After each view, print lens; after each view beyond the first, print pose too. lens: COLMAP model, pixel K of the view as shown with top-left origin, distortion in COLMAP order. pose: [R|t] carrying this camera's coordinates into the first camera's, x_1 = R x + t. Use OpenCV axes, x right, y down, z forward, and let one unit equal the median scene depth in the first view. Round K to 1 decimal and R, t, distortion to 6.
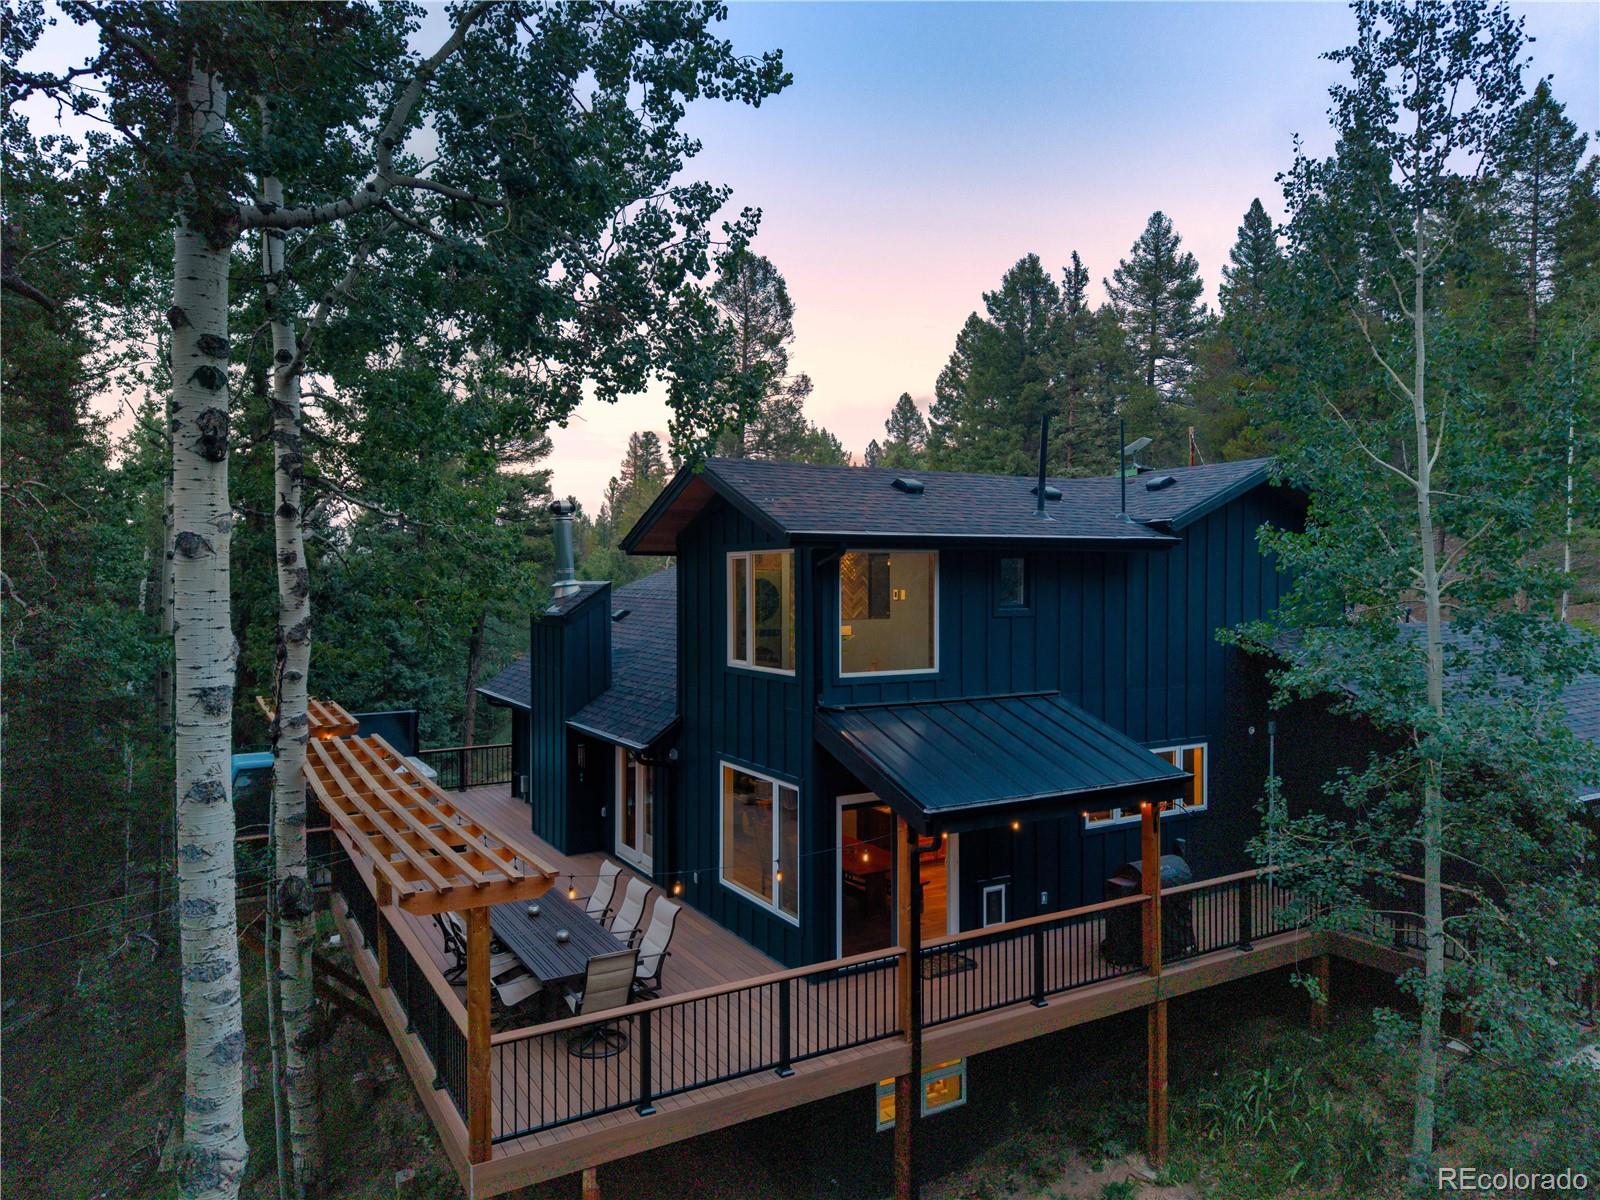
lens RADIAL K [[1075.4, 0, 800.0], [0, 1075.4, 600.0], [0, 0, 1]] dist [0.005901, -0.000421]
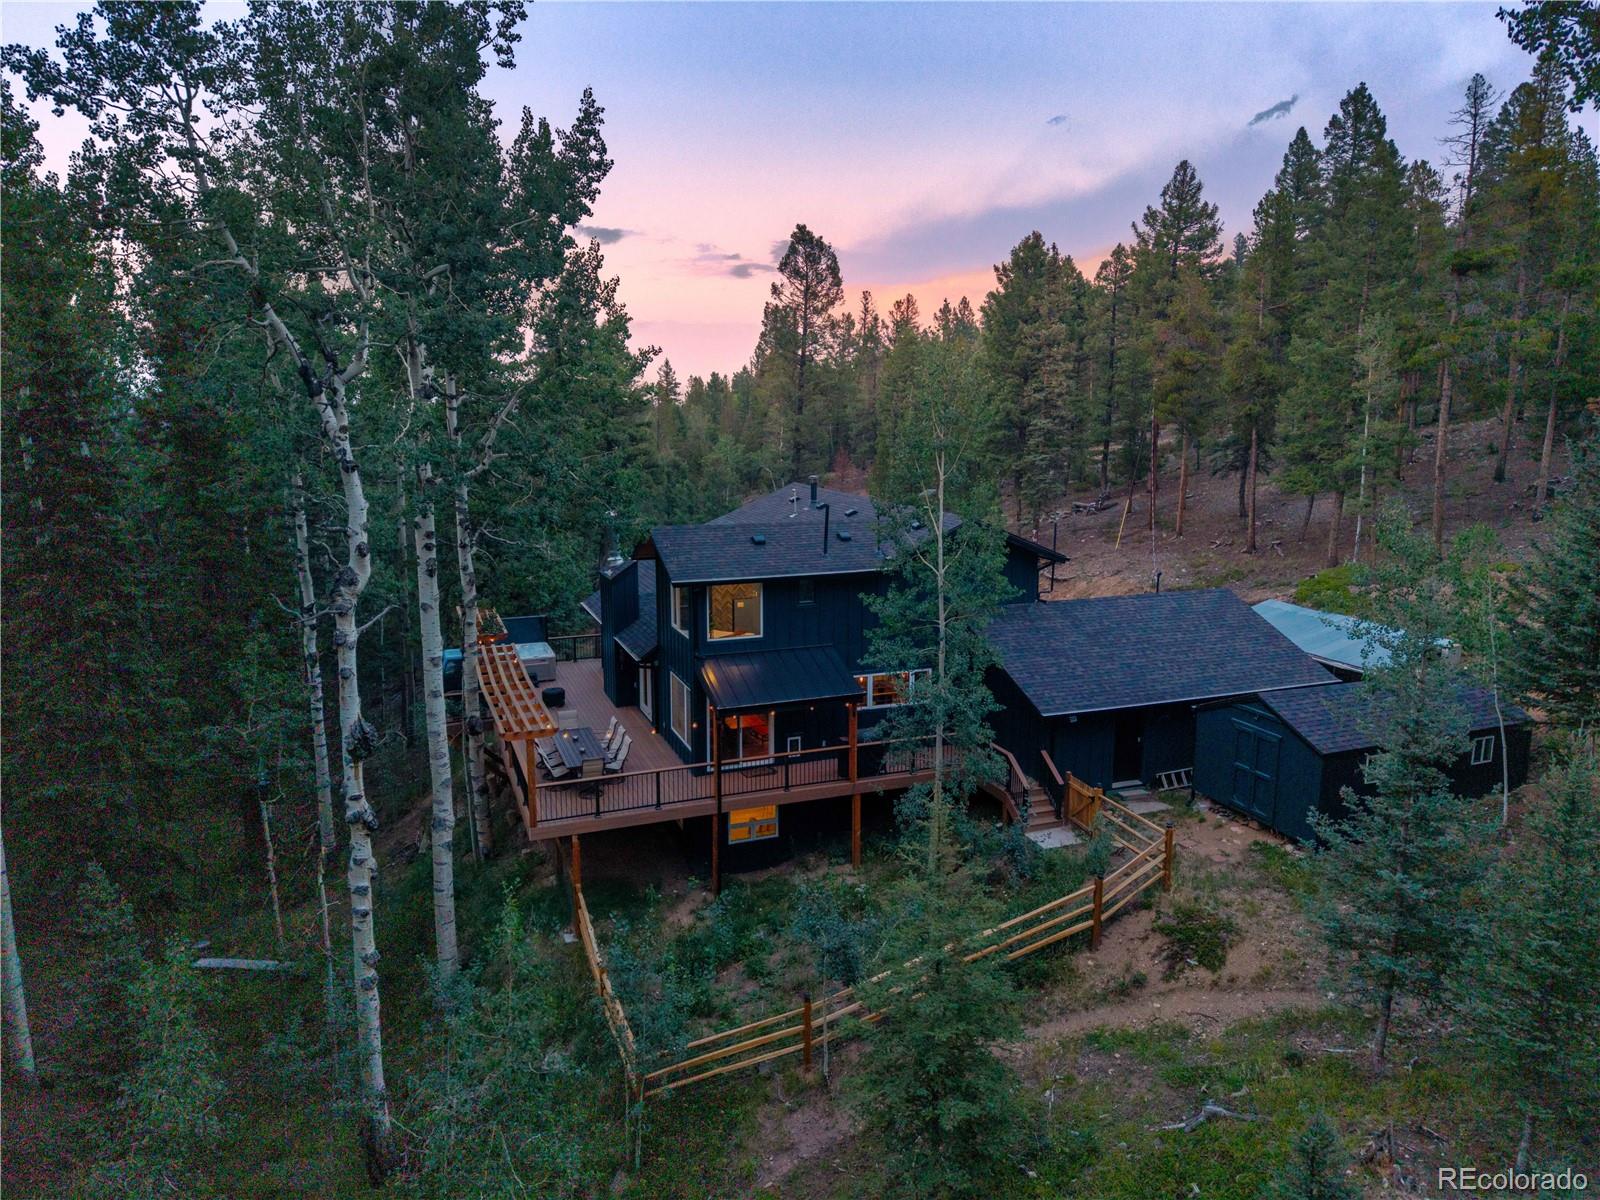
lens RADIAL K [[1080.2, 0, 800.0], [0, 1080.2, 600.0], [0, 0, 1]] dist [0.046946, -0.000481]
pose [[0.985617, 0.033835, -0.165572, 0.516476], [-0.006789, 0.986889, 0.161258, -0.321577], [0.168857, -0.157814, 0.972924, -0.948415]]
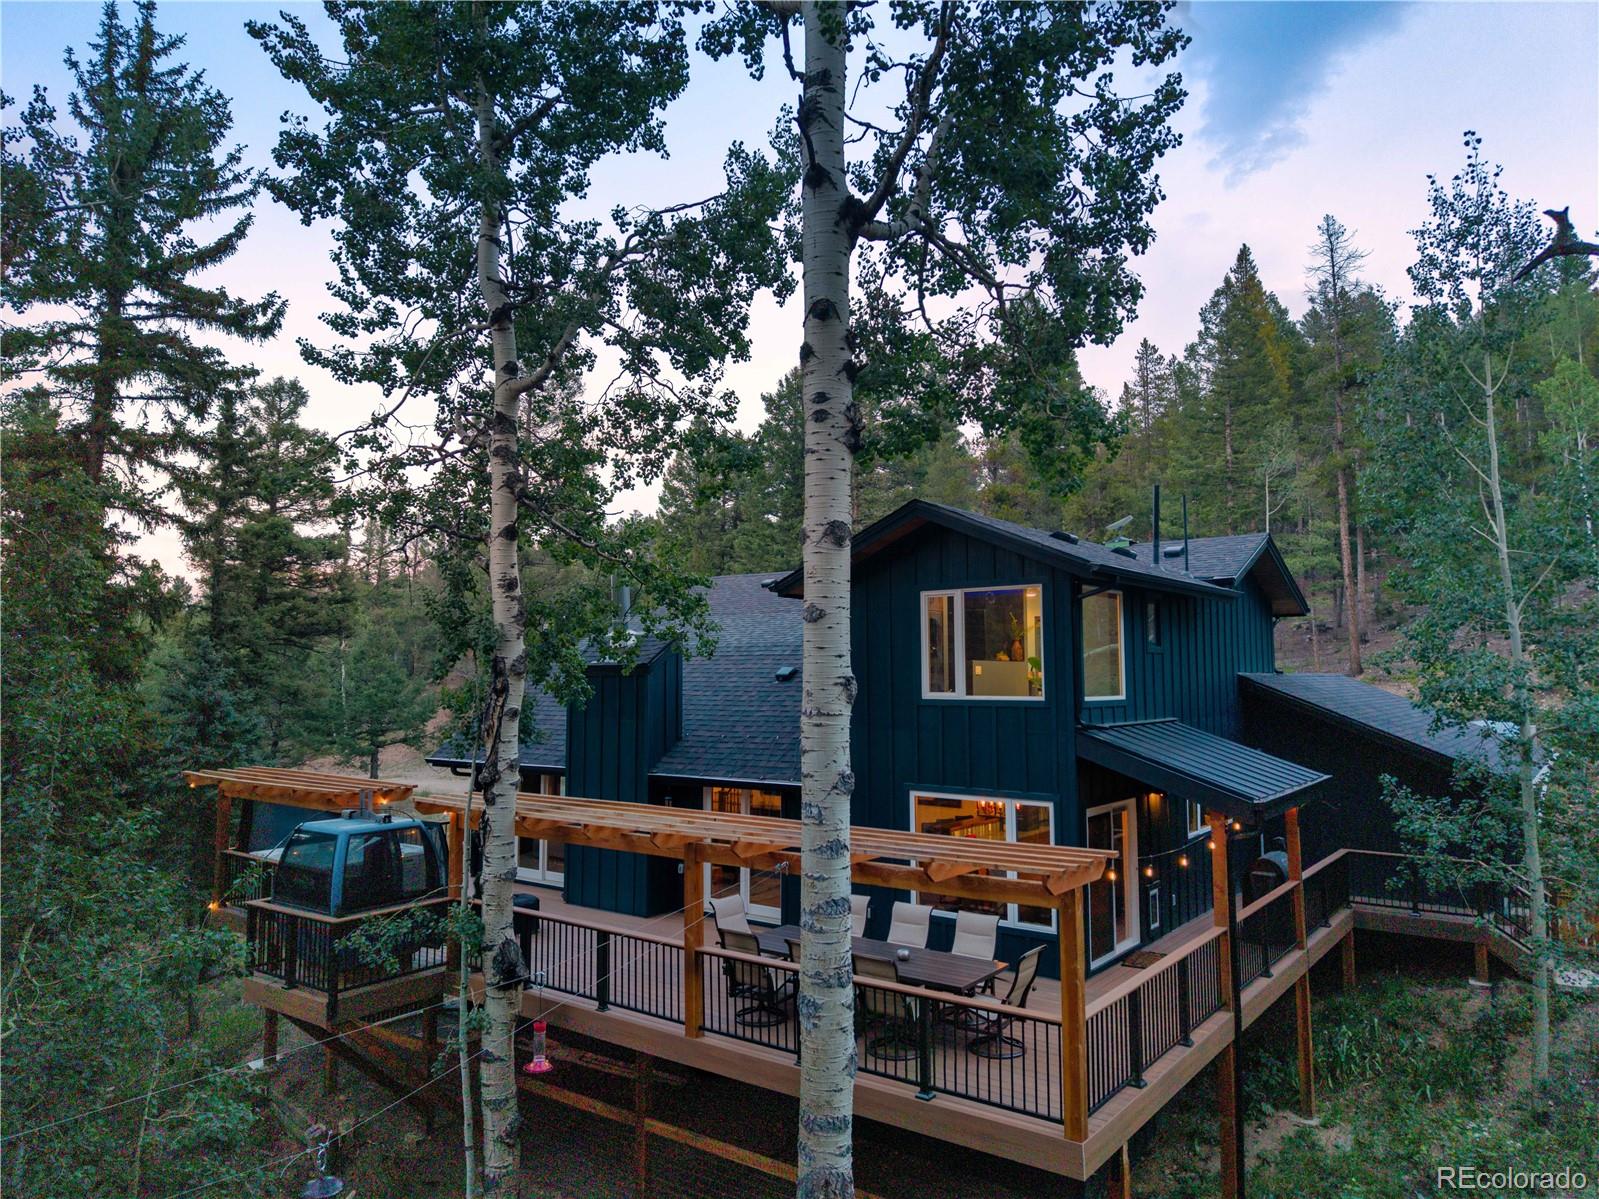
lens RADIAL K [[1074.8, 0, 799.5], [0, 1074.8, 599.5], [0, 0, 1]] dist [0.005901, -0.000421]
pose [[0.924764, 0.027020, 0.379581, -0.594486], [0.010249, 0.995346, -0.095823, 0.064740], [-0.380403, 0.092504, 0.920183, 0.064605]]
